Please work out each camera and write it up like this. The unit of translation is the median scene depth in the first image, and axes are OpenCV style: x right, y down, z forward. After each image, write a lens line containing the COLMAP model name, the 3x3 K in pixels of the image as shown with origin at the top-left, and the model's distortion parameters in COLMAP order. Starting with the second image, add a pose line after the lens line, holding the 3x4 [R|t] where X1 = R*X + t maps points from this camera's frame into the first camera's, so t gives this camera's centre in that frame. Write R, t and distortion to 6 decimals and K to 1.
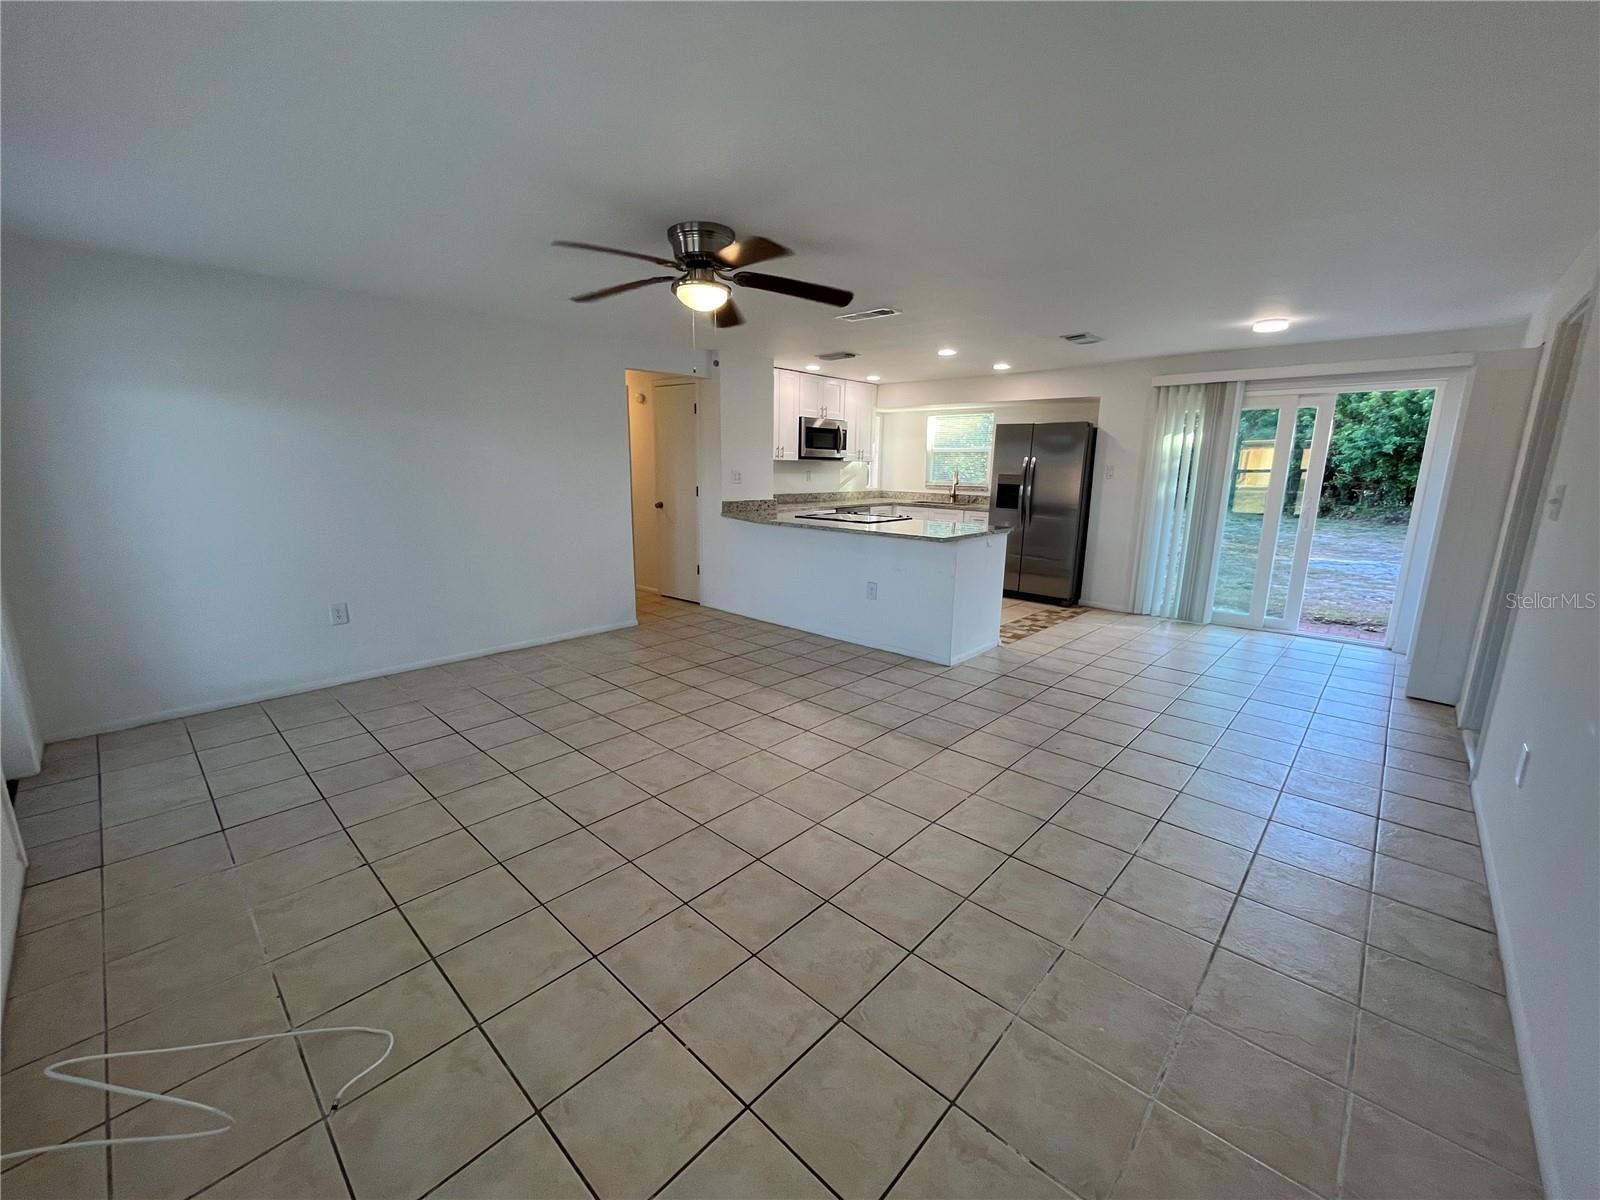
lens RADIAL K [[647.7, 0, 803.0], [0, 647.7, 600.2], [0, 0, 1]] dist [0.003307, -0.000568]
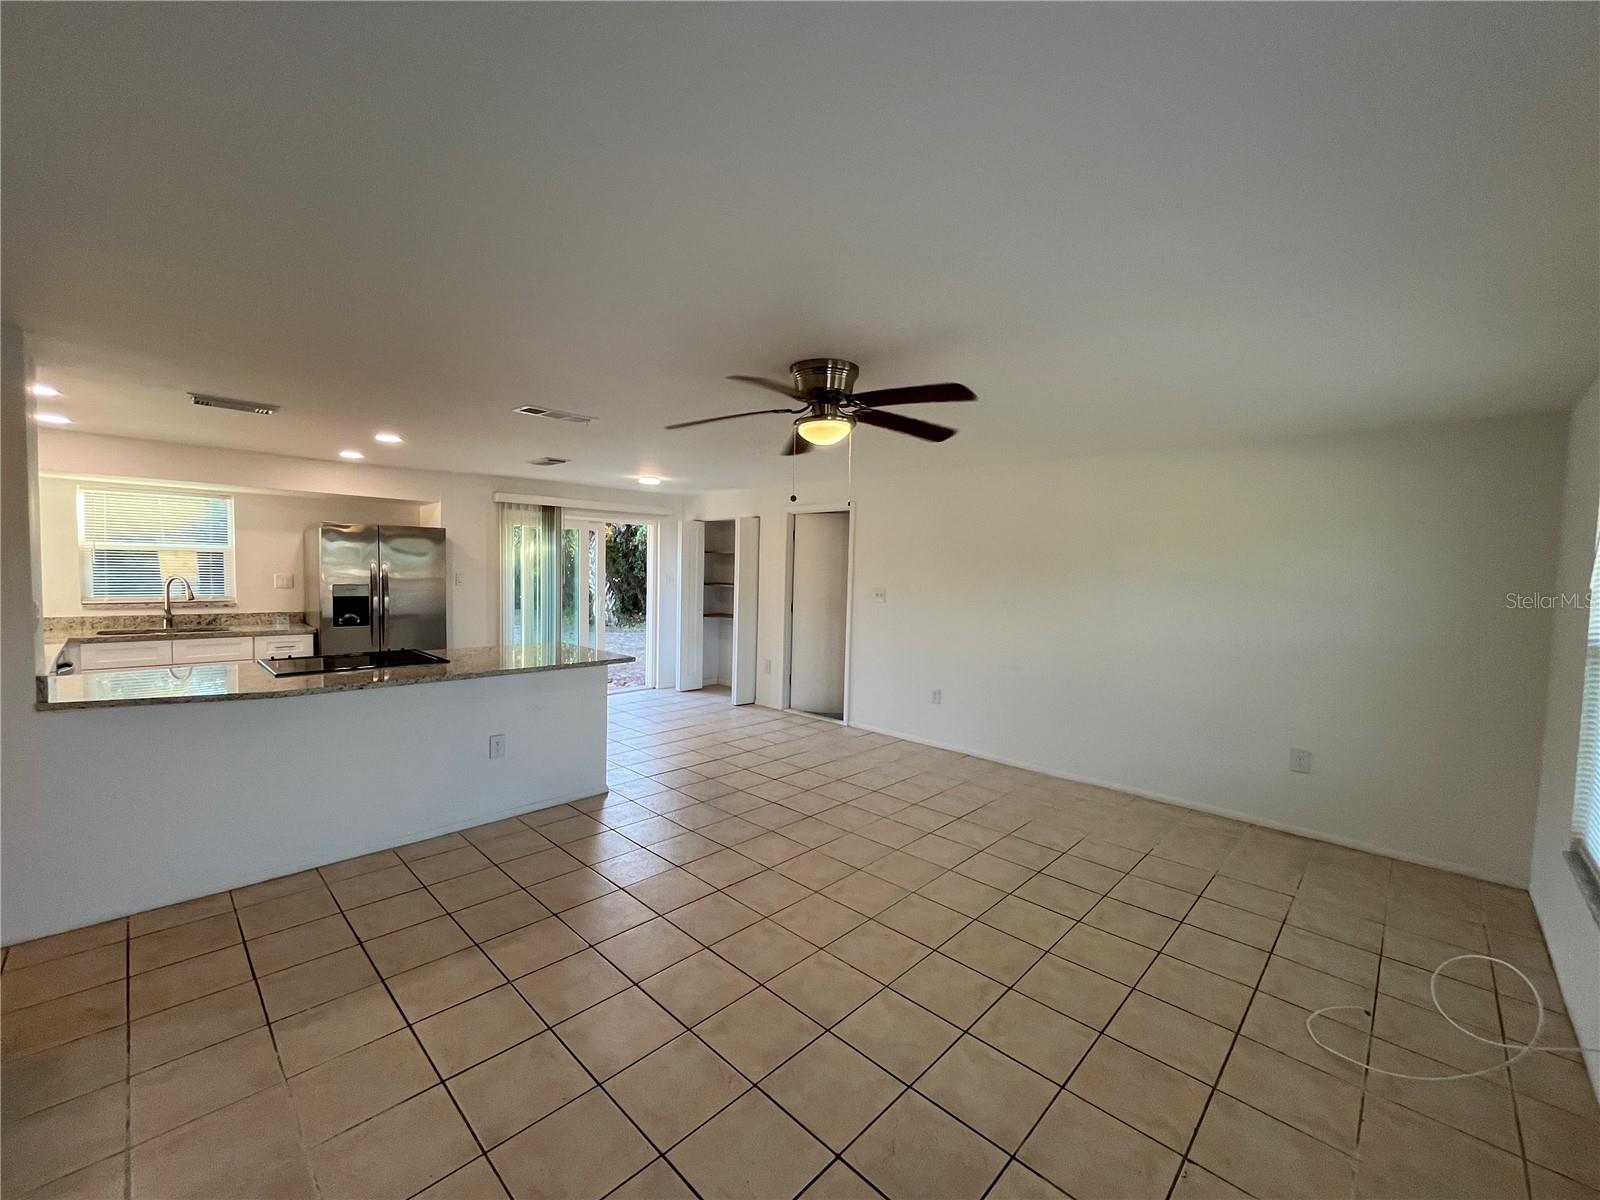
lens RADIAL K [[647.7, 0, 791.7], [0, 647.7, 599.6], [0, 0, 1]] dist [0.003307, -0.000568]
pose [[0.028865, -0.062582, 0.997622, -0.454925], [0.185795, 0.980982, 0.056162, -0.116326], [-0.982165, 0.183732, 0.039943, 0.423570]]
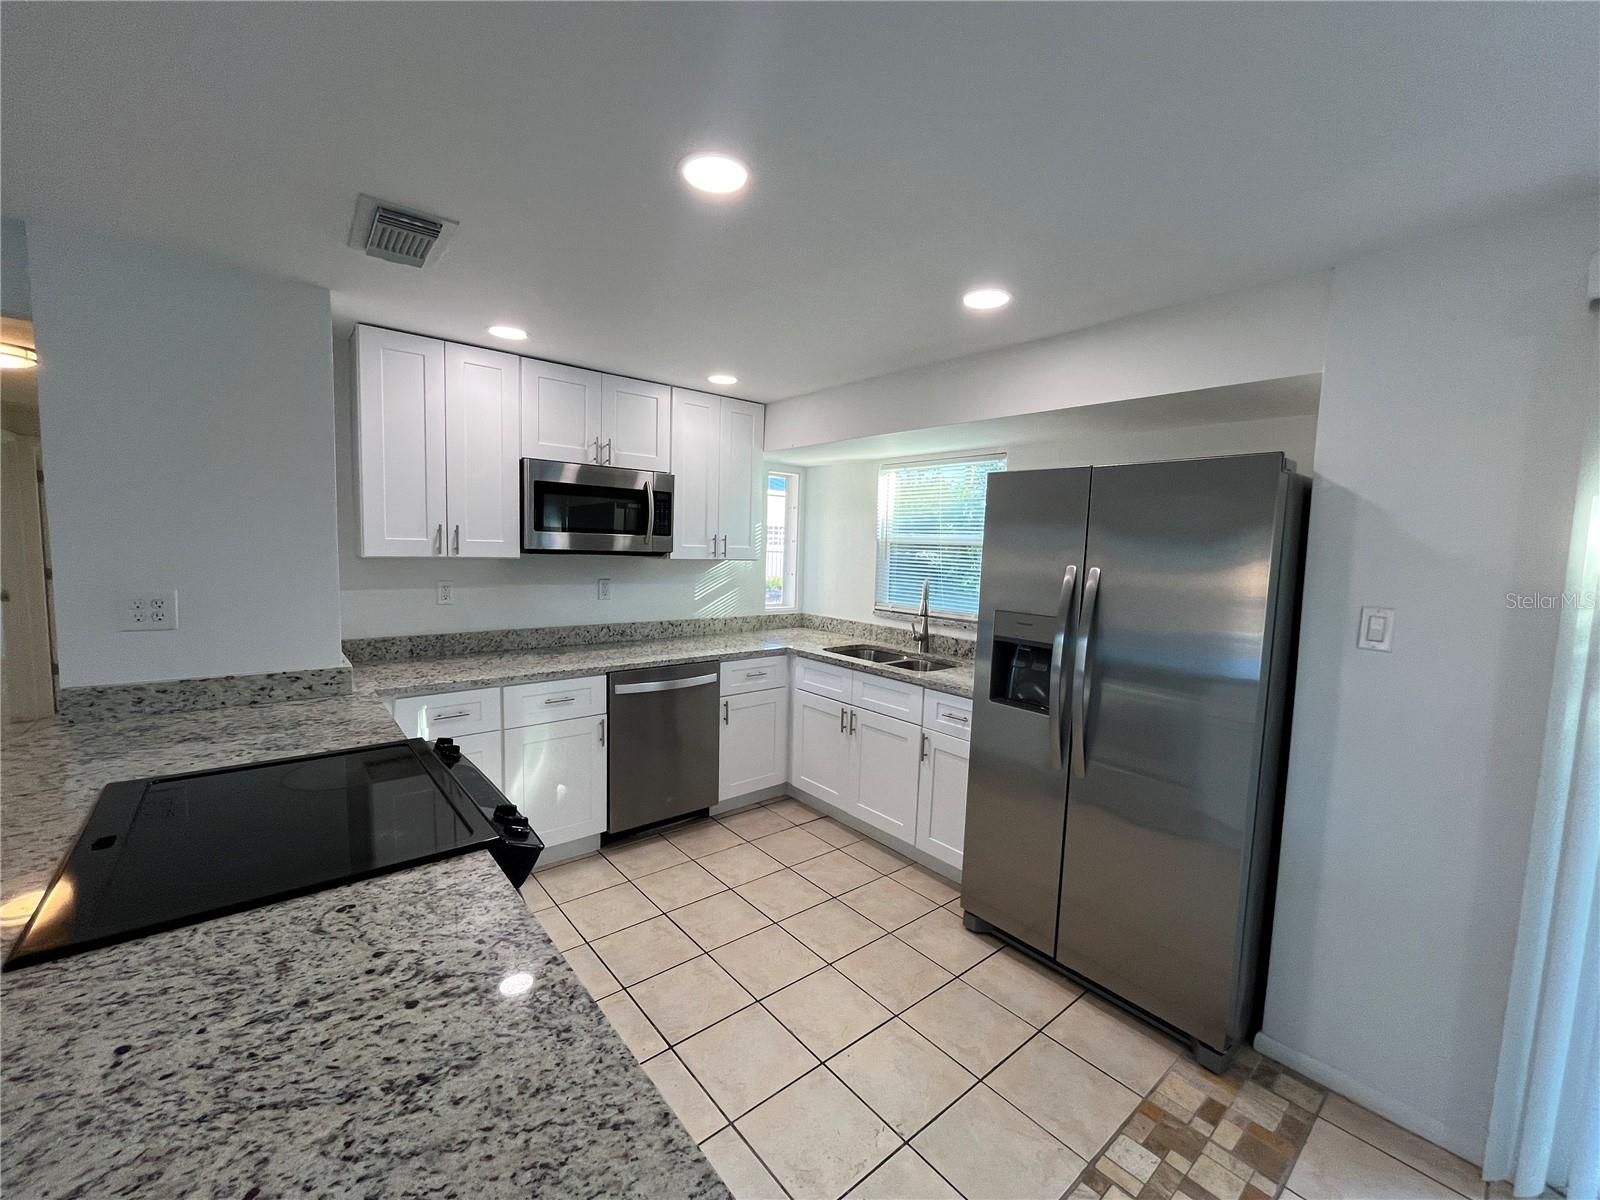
lens RADIAL K [[647.7, 0, 795.7], [0, 647.7, 596.8], [0, 0, 1]] dist [0.003307, -0.000568]
pose [[0.988487, 0.026830, -0.148905, 0.245706], [-0.046094, 0.990771, -0.127466, -0.148530], [0.144111, 0.132862, 0.980602, 0.628660]]
